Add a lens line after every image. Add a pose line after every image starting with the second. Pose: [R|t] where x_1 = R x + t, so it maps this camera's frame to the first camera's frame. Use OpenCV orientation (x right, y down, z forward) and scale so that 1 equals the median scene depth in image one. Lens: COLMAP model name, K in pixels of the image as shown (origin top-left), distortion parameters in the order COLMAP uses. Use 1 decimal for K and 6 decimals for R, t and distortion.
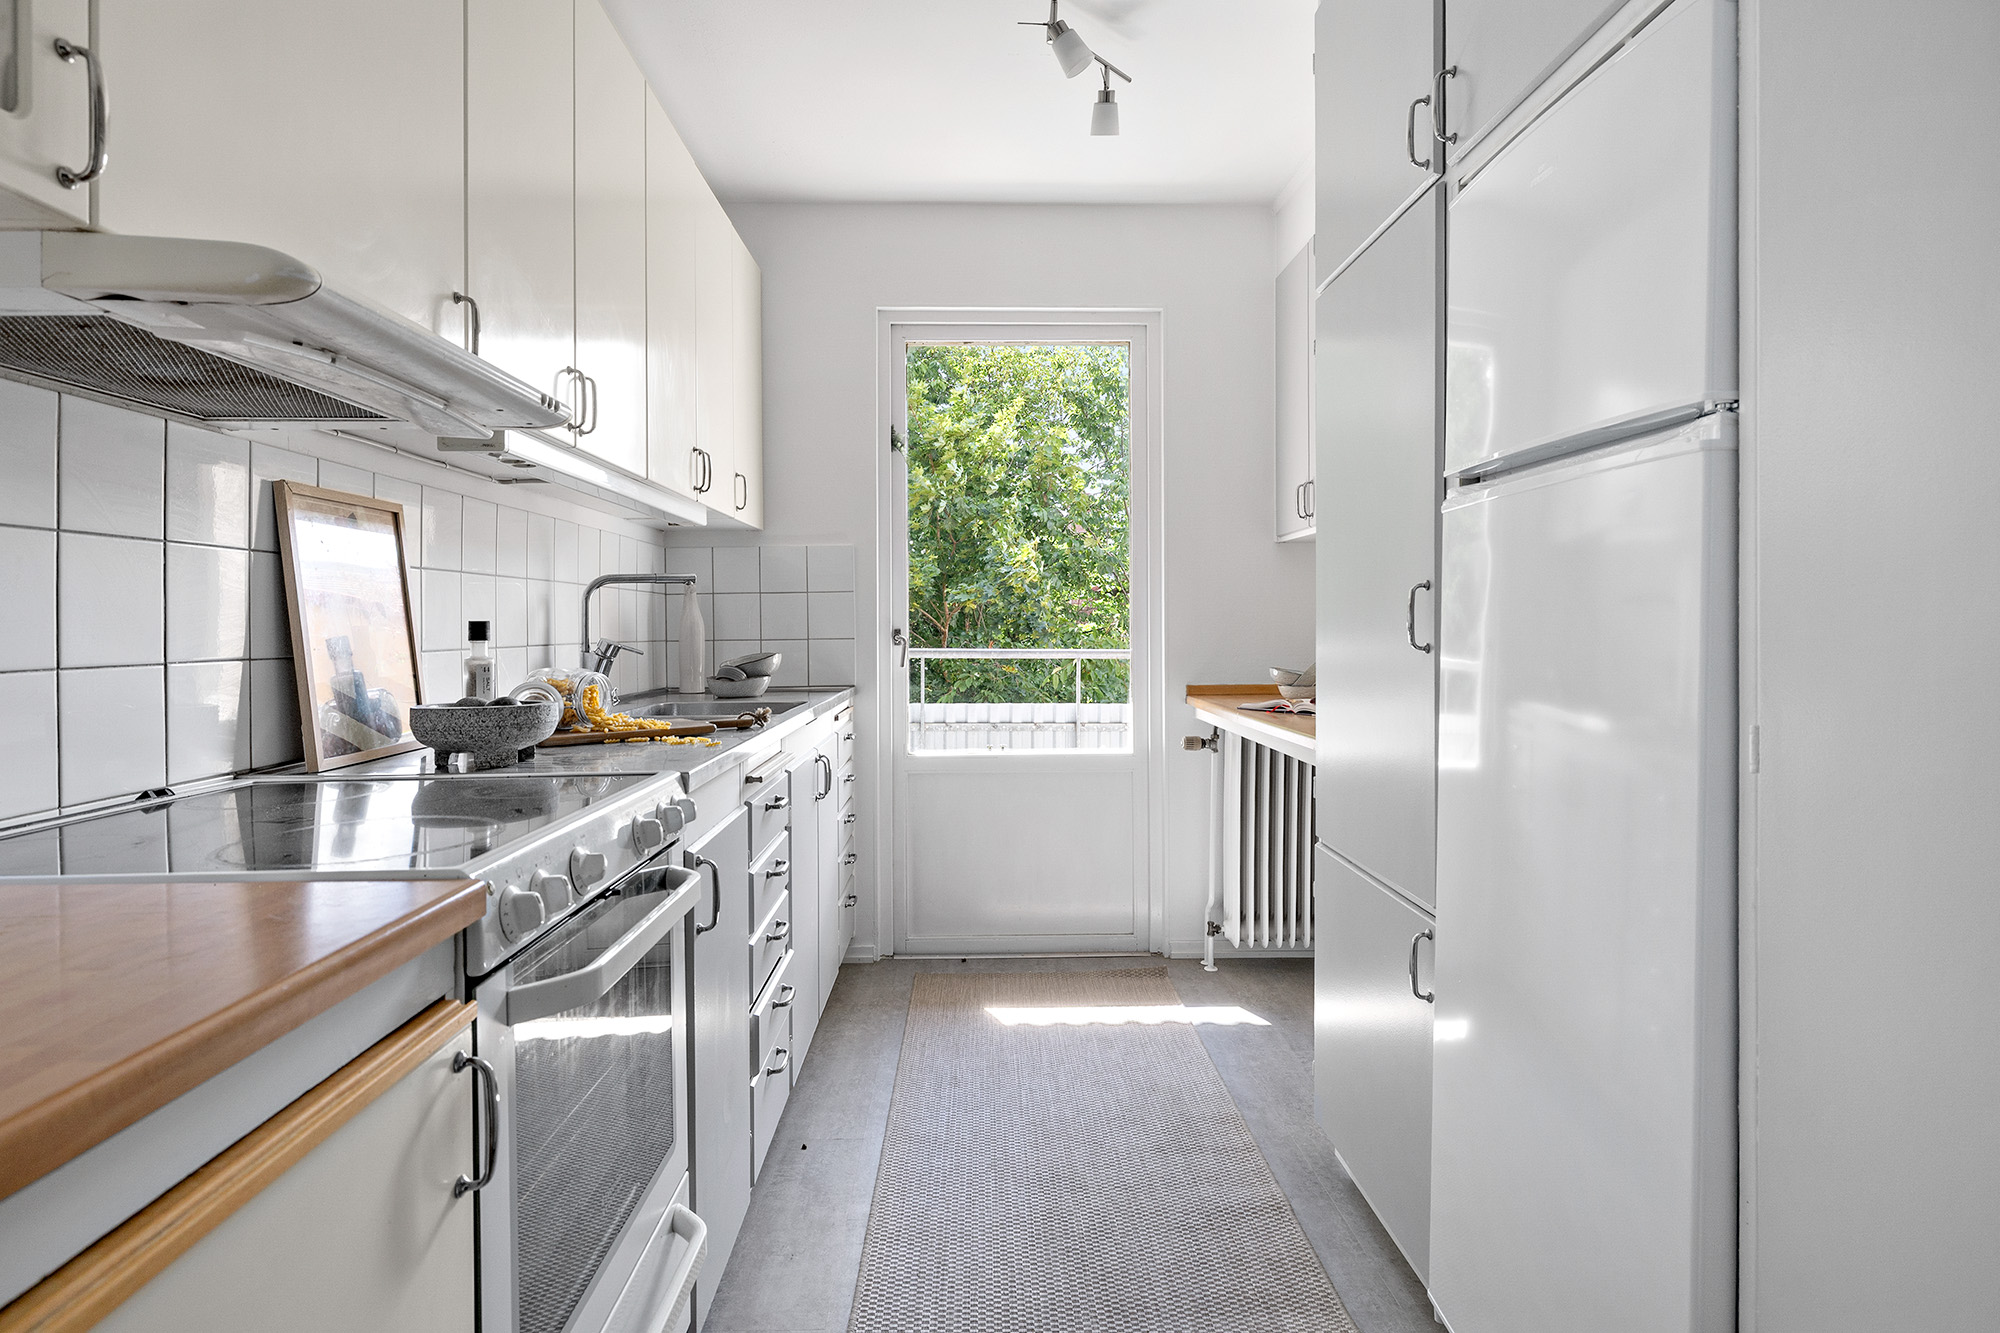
lens RADIAL K [[1054.6, 0, 1015.2], [0, 1054.6, 623.5], [0, 0, 1]] dist [-0.001515, 0.000113]
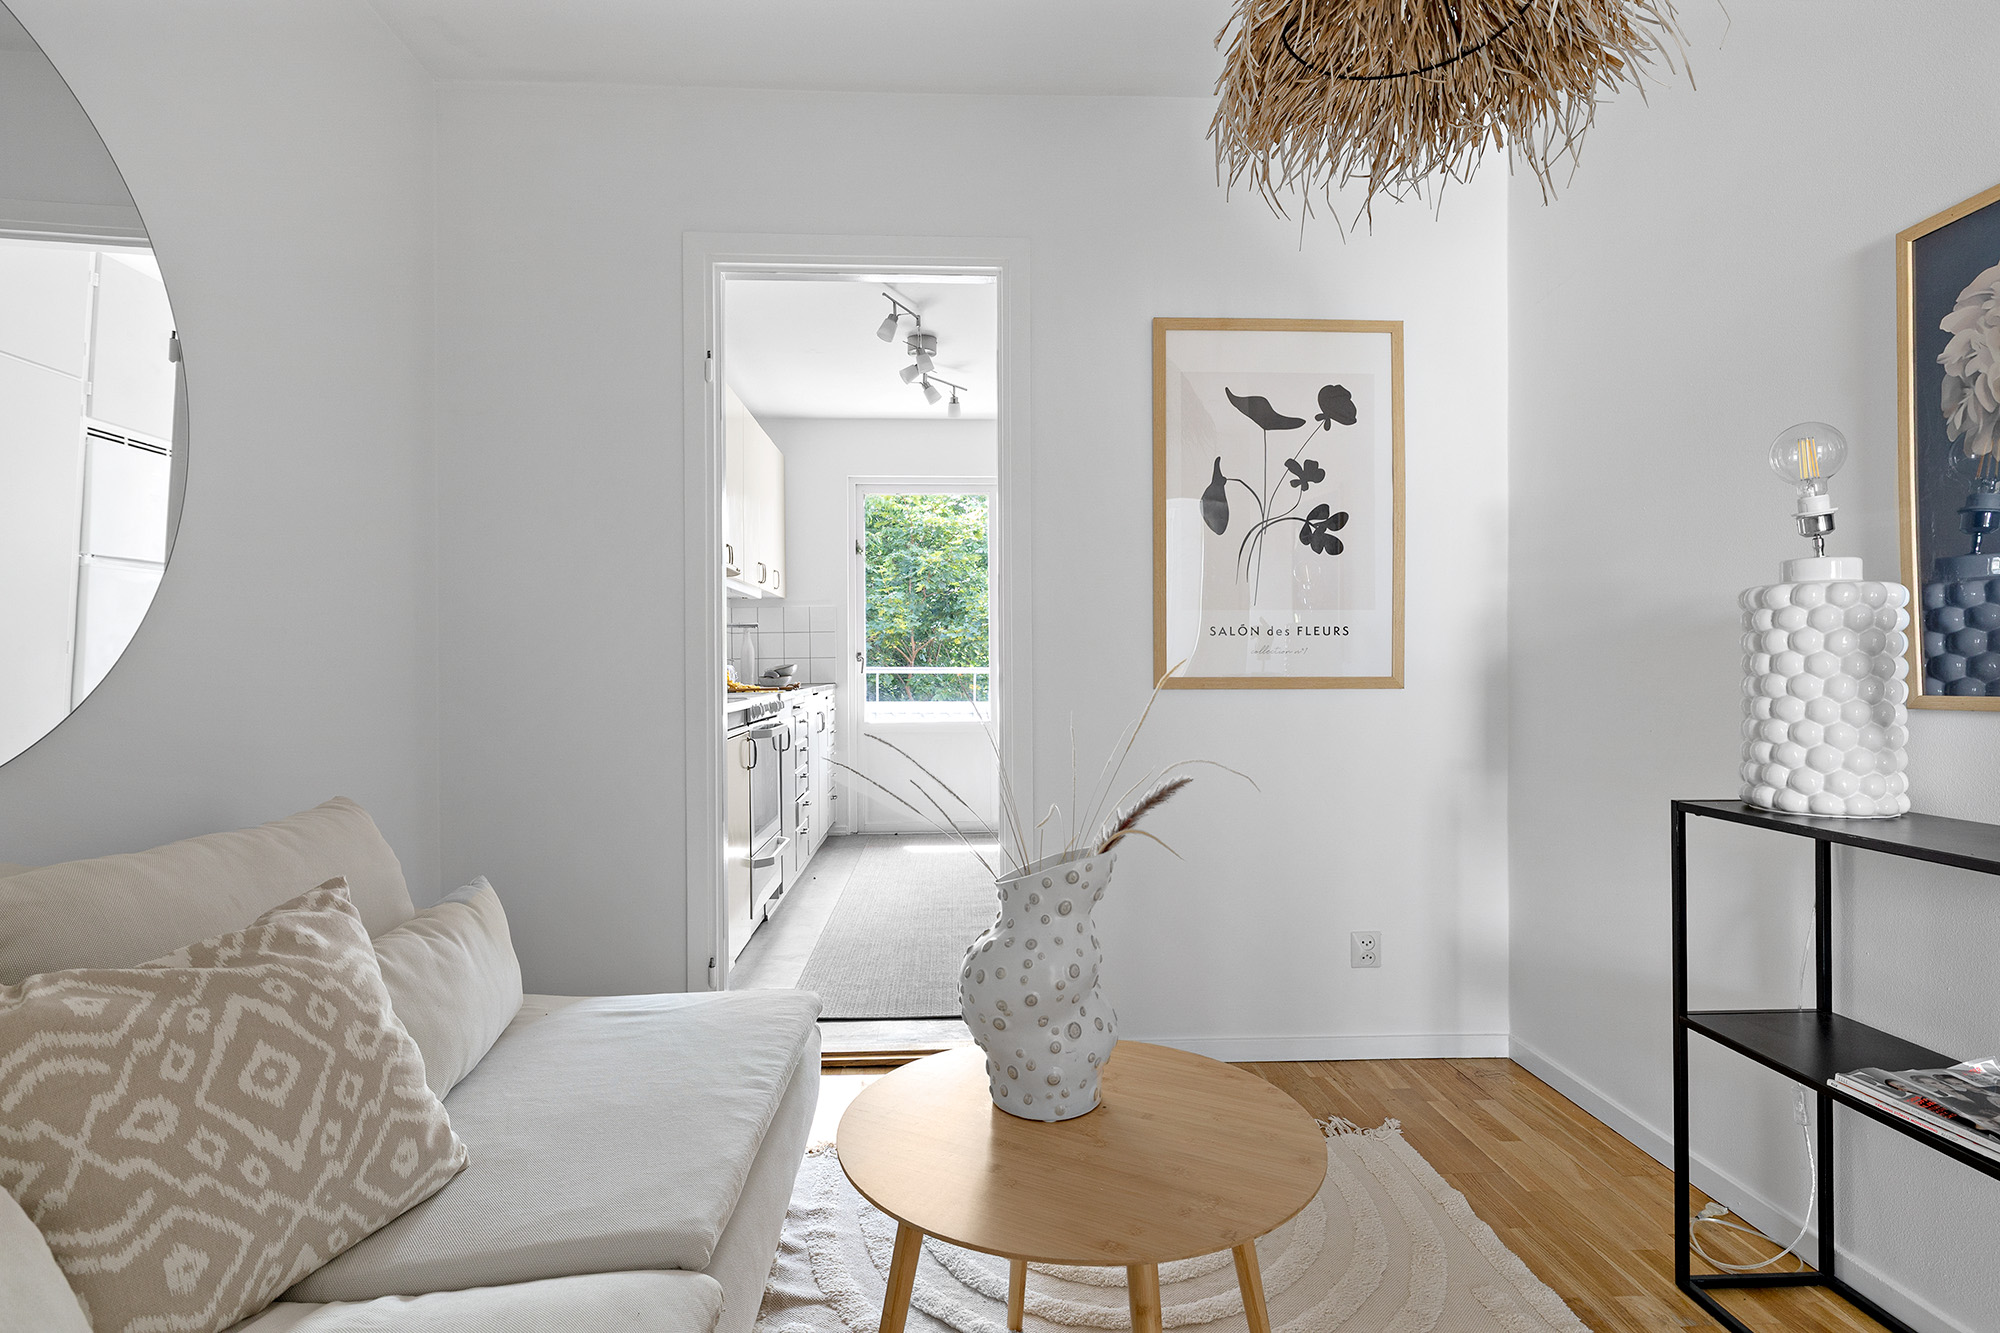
lens RADIAL K [[1012.6, 0, 993.2], [0, 1012.6, 664.6], [0, 0, 1]] dist [-0.004045, -0.000579]
pose [[0.999949, -0.001535, 0.009956, 0.117342], [0.001543, 0.999999, -0.000724, 0.031783], [-0.009955, 0.000740, 0.999950, -0.860501]]
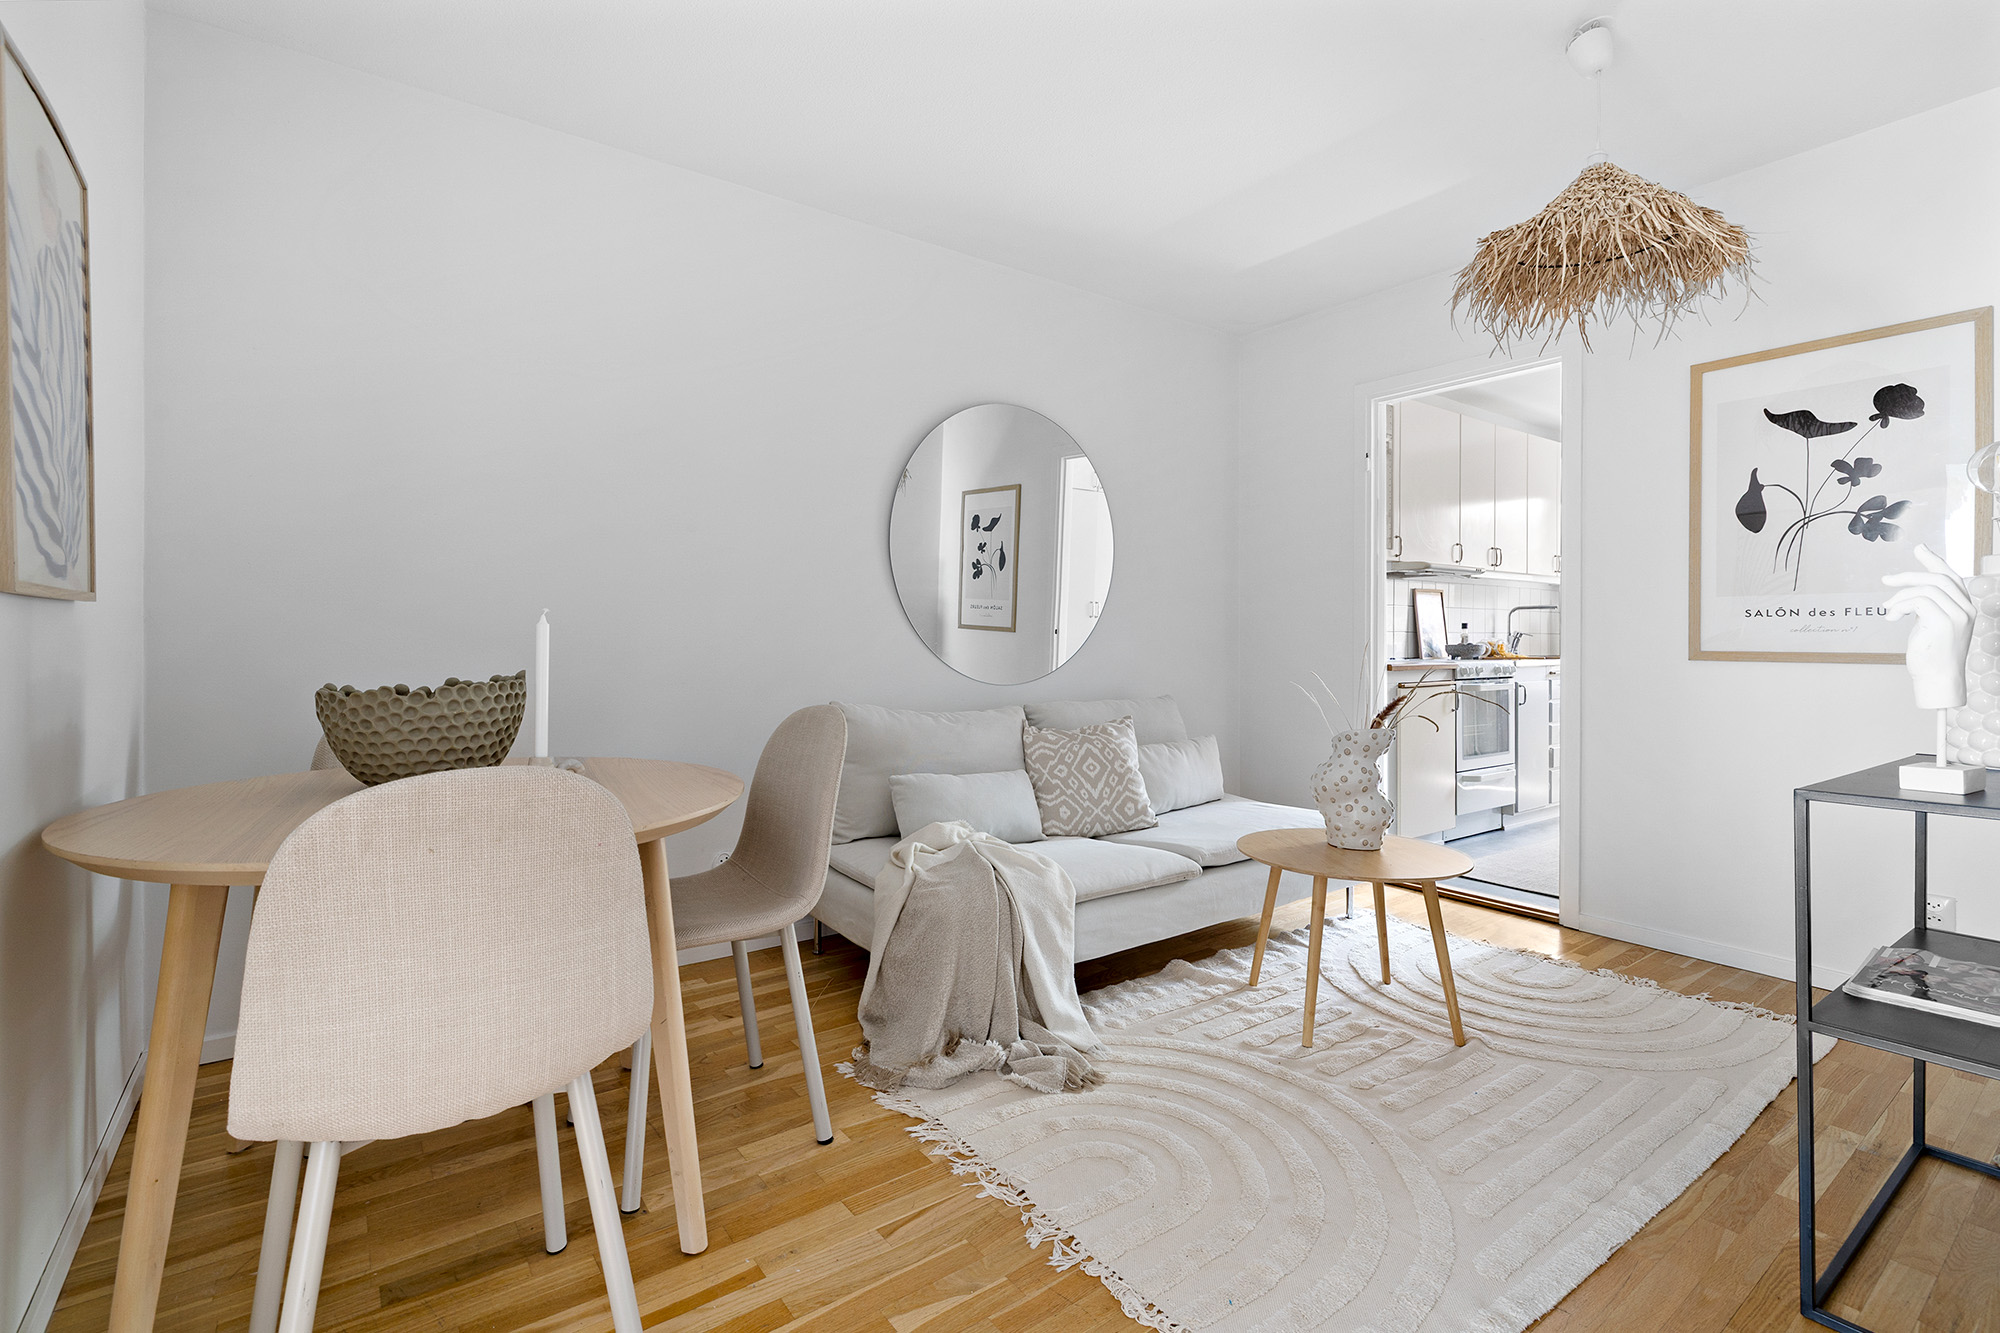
lens RADIAL K [[918.4, 0, 994.4], [0, 918.4, 632.4], [0, 0, 1]] dist [-0.001301, -0.000109]
pose [[0.560106, -0.002659, -0.828417, 0.672563], [-0.003698, 0.999977, -0.005710, 0.030677], [0.828413, 0.006261, 0.560083, -1.177124]]
